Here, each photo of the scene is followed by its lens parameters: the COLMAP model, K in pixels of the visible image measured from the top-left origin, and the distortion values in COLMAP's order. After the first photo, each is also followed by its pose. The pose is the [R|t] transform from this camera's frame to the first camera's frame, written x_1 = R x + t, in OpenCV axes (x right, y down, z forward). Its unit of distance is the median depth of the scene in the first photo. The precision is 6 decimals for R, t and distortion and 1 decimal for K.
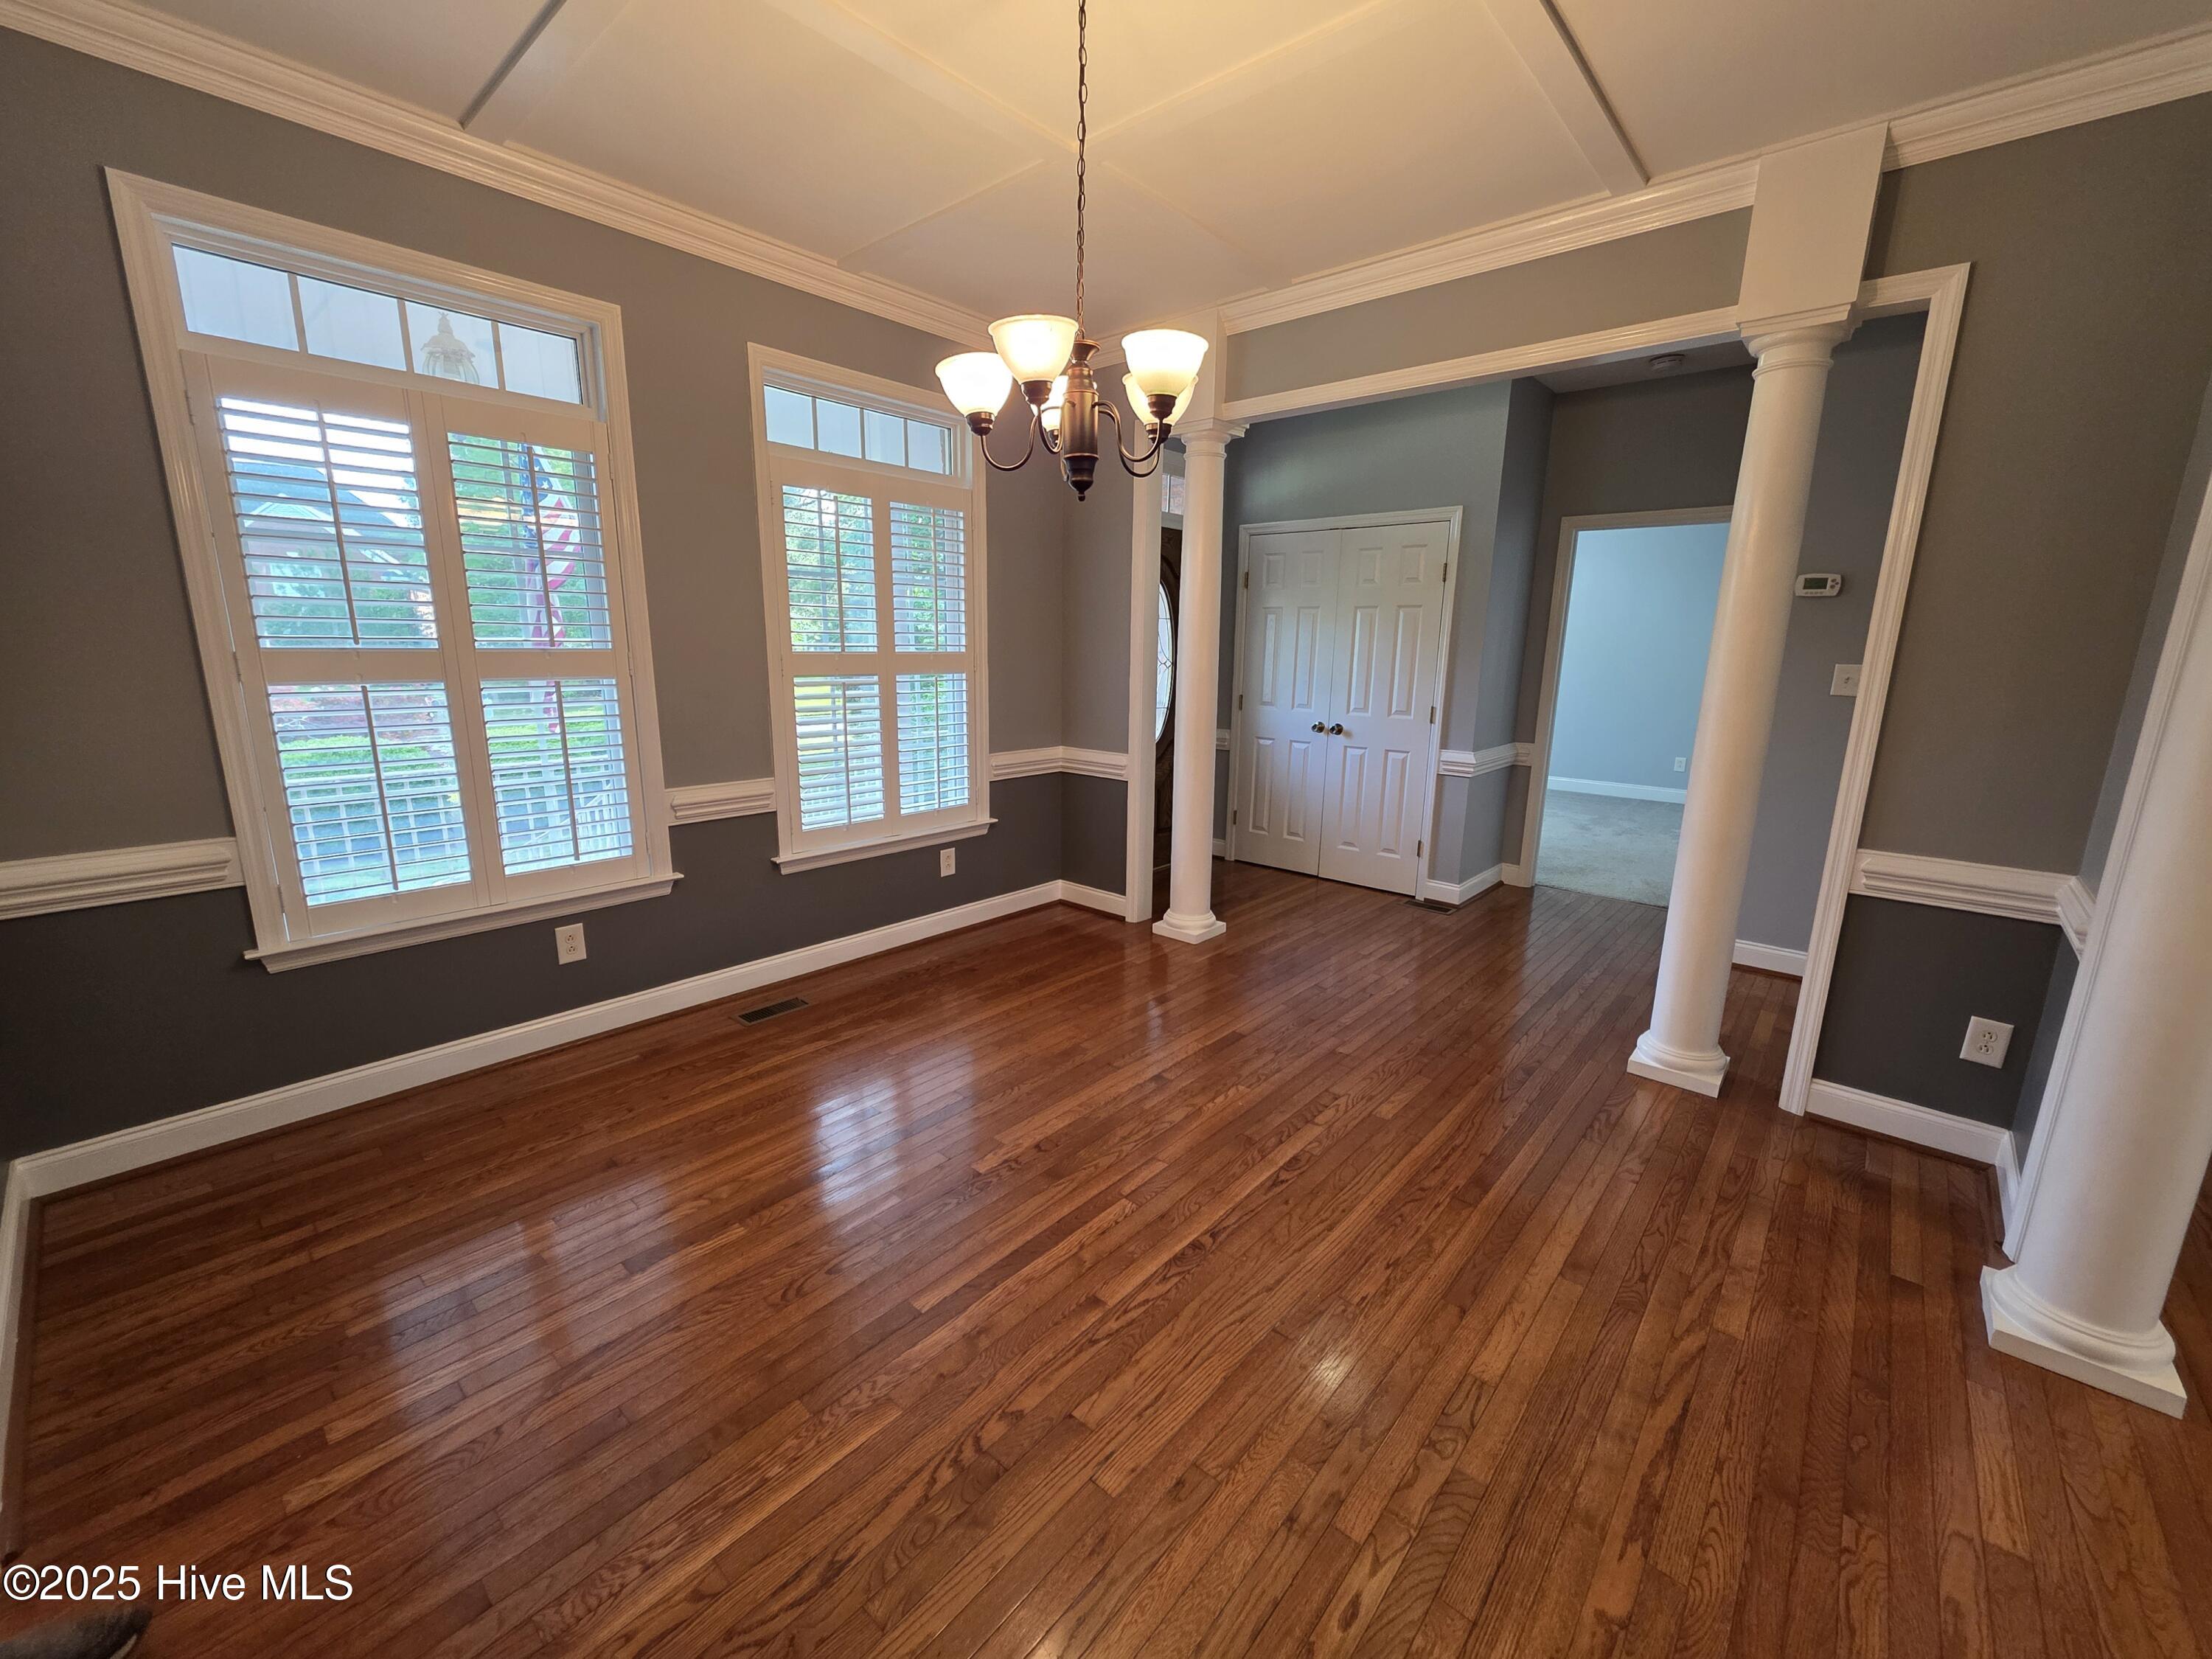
lens RADIAL K [[889.7, 0, 1102.7], [0, 889.7, 831.0], [0, 0, 1]] dist [0.000074, 0.000003]
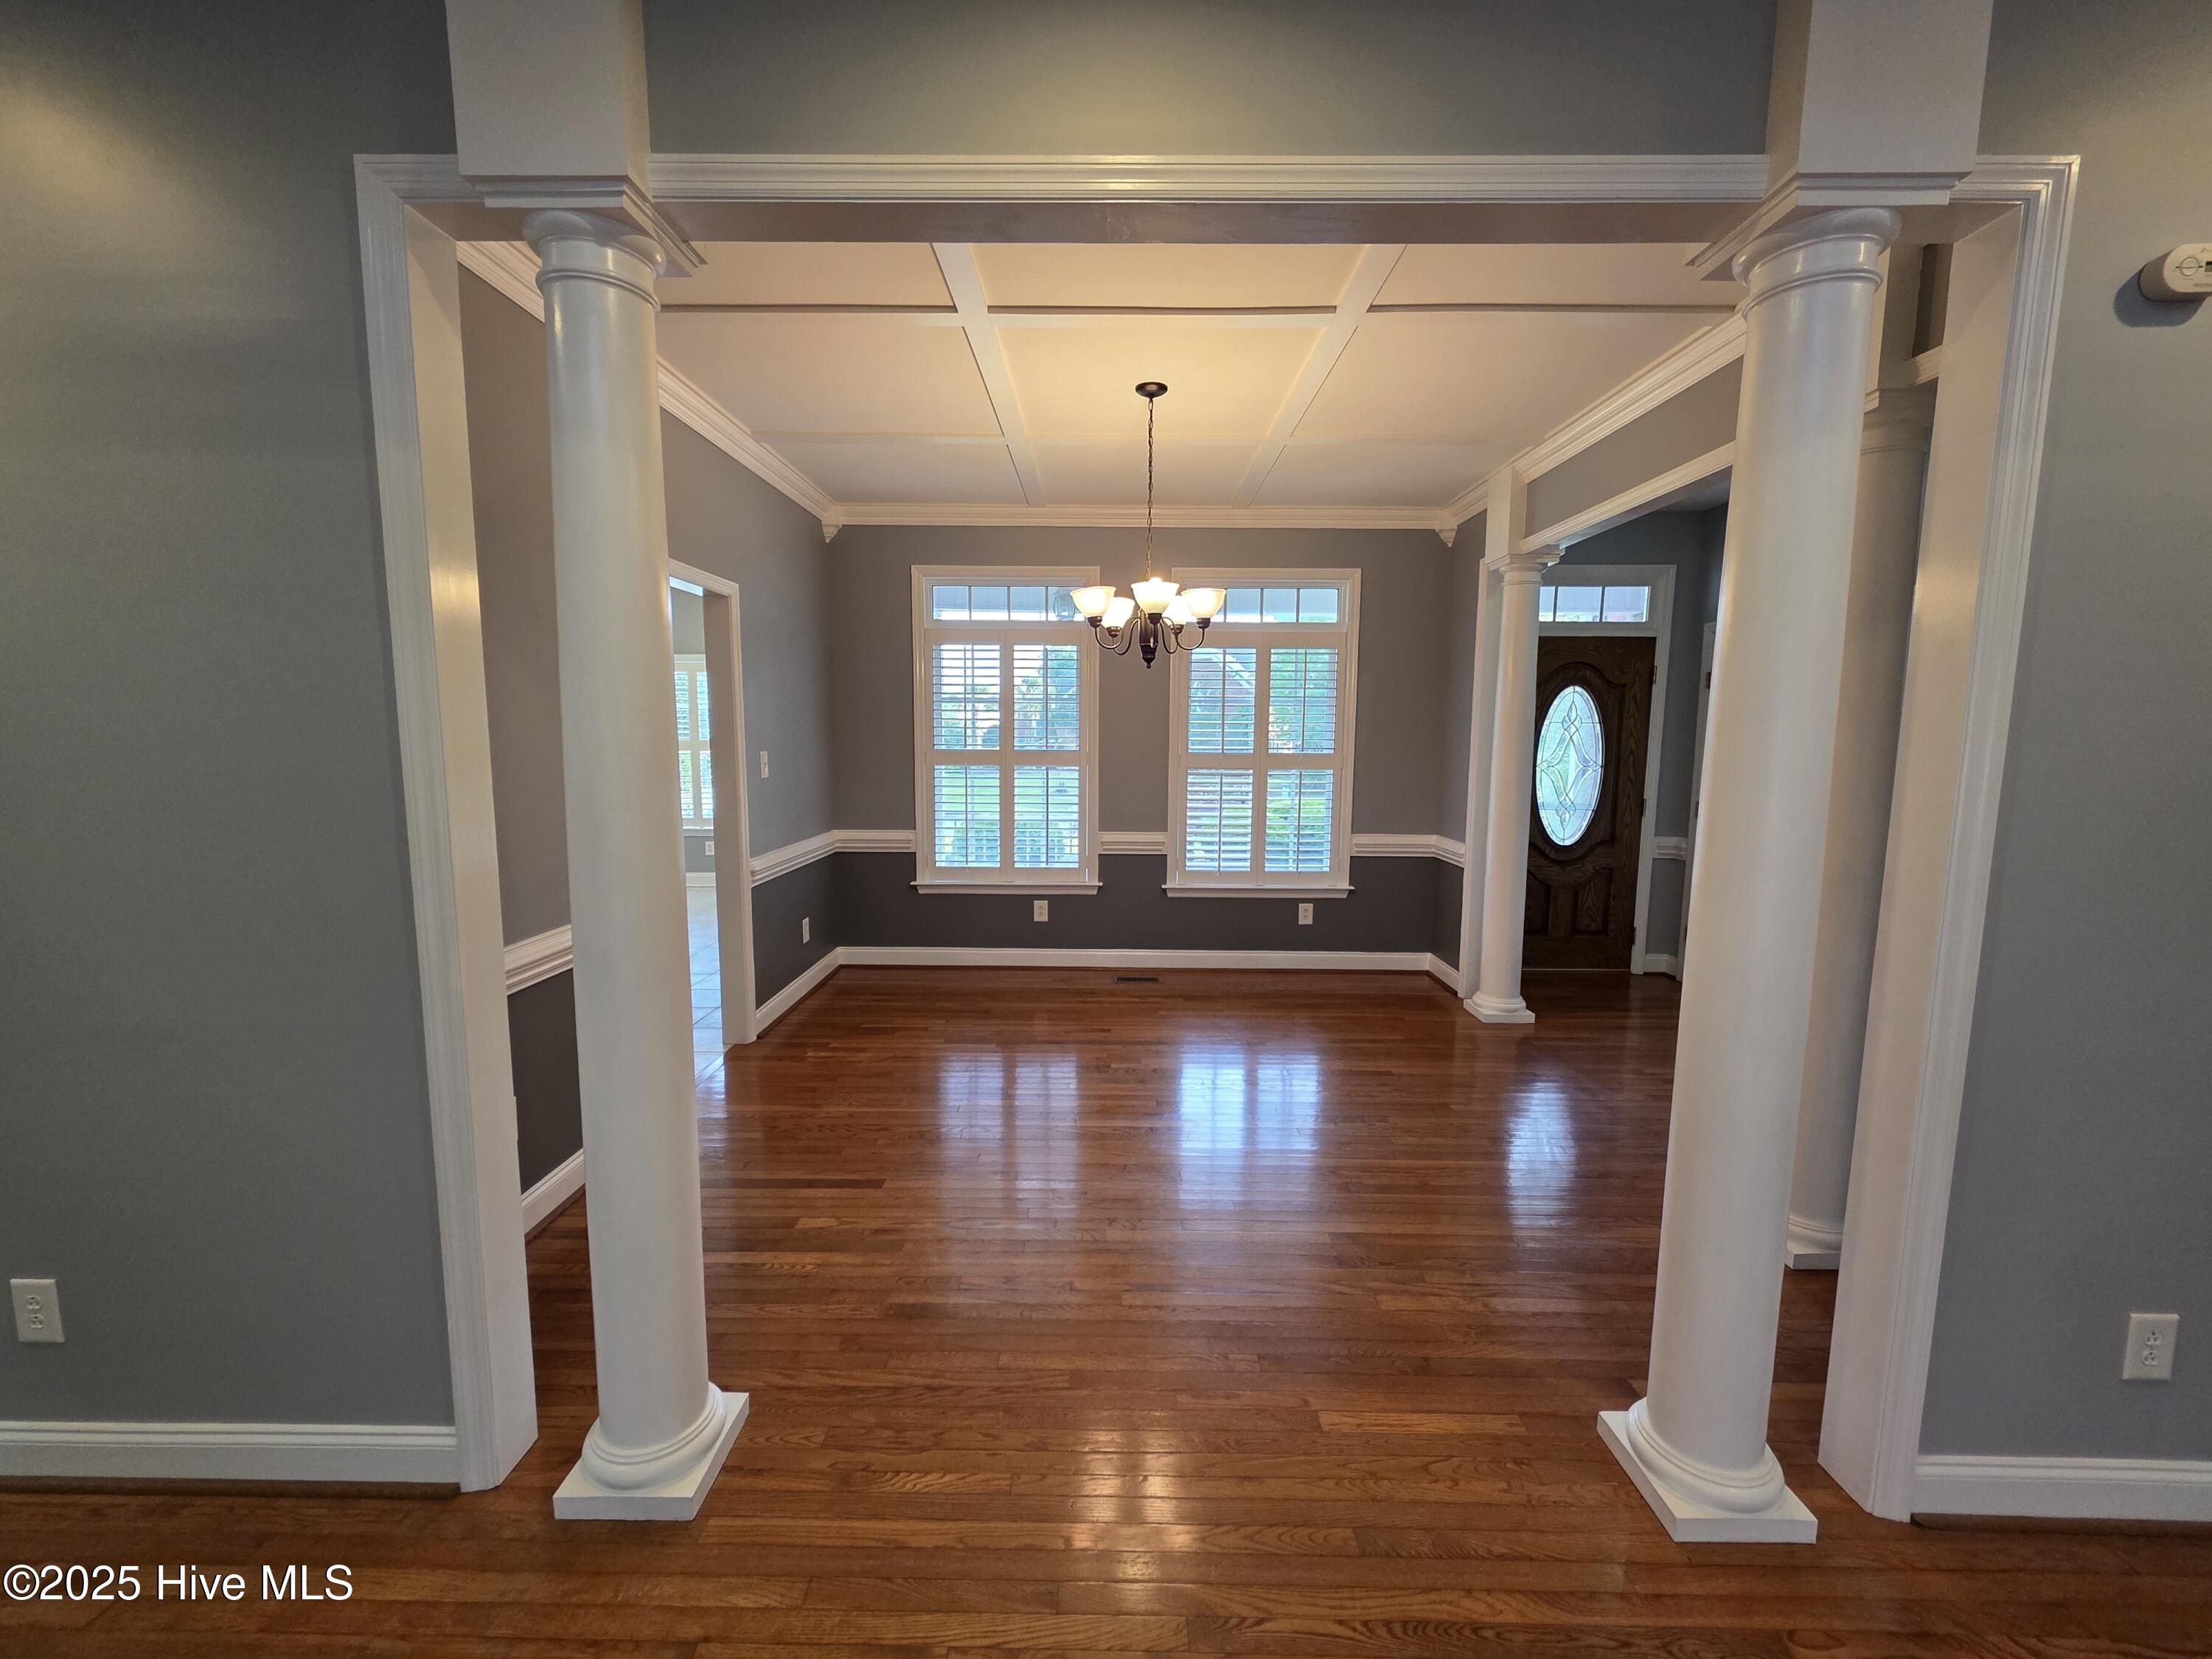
lens RADIAL K [[889.7, 0, 1106.8], [0, 889.7, 834.8], [0, 0, 1]] dist [0.000074, 0.000003]
pose [[0.655455, 0.074660, -0.751534, 0.720308], [-0.155514, 0.987119, -0.037568, 0.018120], [0.739049, 0.141499, 0.658623, -0.095983]]
